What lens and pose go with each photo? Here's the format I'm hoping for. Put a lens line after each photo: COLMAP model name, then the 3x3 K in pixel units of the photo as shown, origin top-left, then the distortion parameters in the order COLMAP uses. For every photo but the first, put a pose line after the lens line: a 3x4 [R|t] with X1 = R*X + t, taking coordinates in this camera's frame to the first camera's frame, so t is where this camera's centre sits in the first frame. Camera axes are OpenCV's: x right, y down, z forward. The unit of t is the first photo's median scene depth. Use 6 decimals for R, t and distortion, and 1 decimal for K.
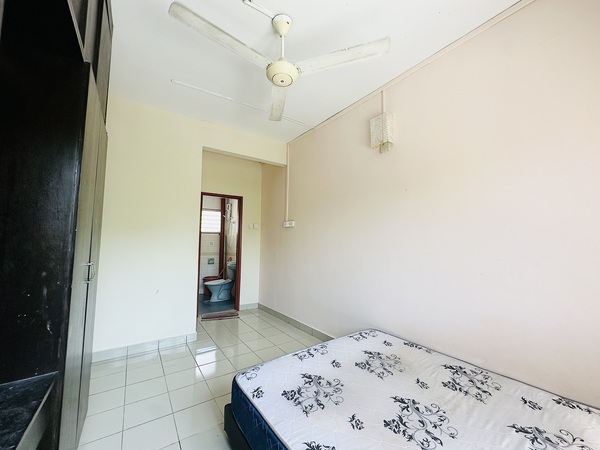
lens RADIAL K [[240.4, 0, 300.0], [0, 240.4, 225.0], [0, 0, 1]] dist [-0.001251, -0.000054]
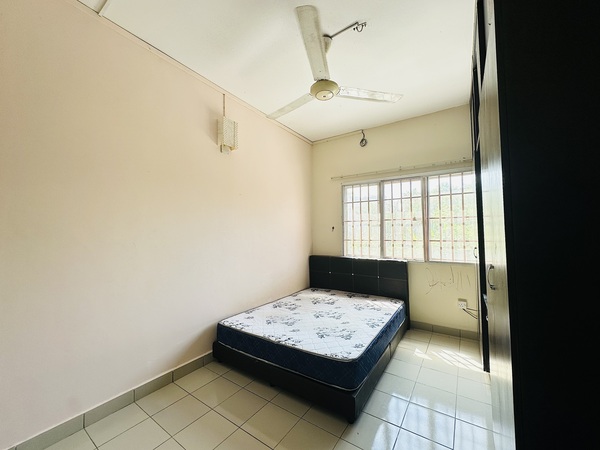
lens RADIAL K [[240.4, 0, 300.0], [0, 240.4, 225.0], [0, 0, 1]] dist [-0.001251, -0.000054]
pose [[-0.343674, 0.025177, 0.938752, -1.242983], [-0.058345, 0.997137, -0.048103, 0.080129], [-0.937275, -0.071304, -0.341221, 1.659684]]
